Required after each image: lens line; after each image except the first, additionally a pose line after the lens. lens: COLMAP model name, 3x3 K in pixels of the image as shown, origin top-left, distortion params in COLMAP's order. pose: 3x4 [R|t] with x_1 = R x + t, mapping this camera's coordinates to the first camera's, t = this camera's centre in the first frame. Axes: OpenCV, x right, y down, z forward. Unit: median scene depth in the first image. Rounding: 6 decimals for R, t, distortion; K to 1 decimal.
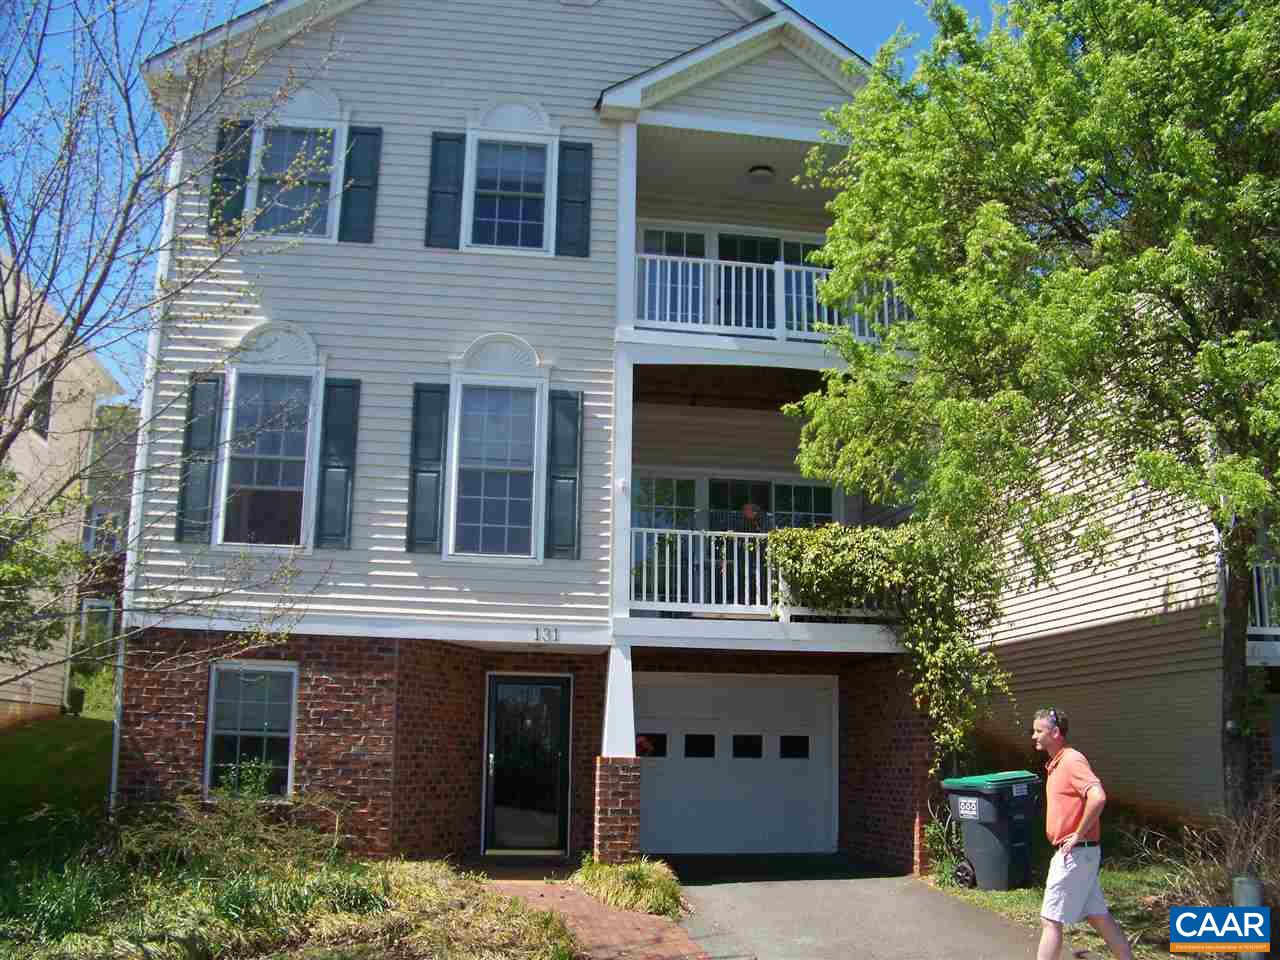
lens RADIAL K [[1174.1, 0, 643.1], [0, 1174.1, 532.0], [0, 0, 1]] dist [-0.197407, 0.004757]
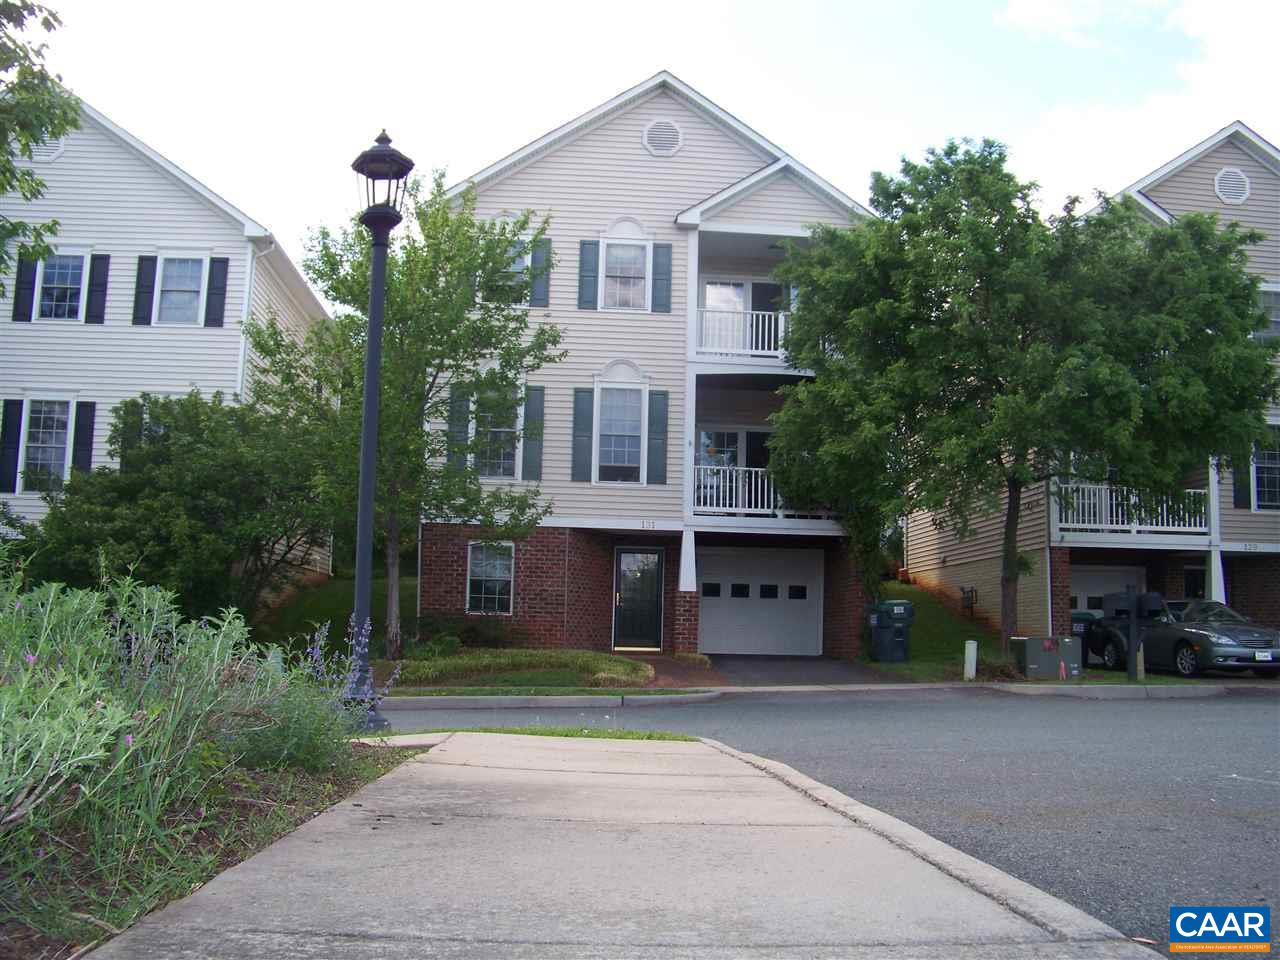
lens RADIAL K [[1246.0, 0, 651.6], [0, 1246.0, 481.6], [0, 0, 1]] dist [-0.261842, 0.300628]
pose [[0.996624, -0.000481, -0.082106, 0.078079], [0.005470, 0.998150, 0.060555, -0.093336], [0.081925, -0.060799, 0.994782, -0.886298]]
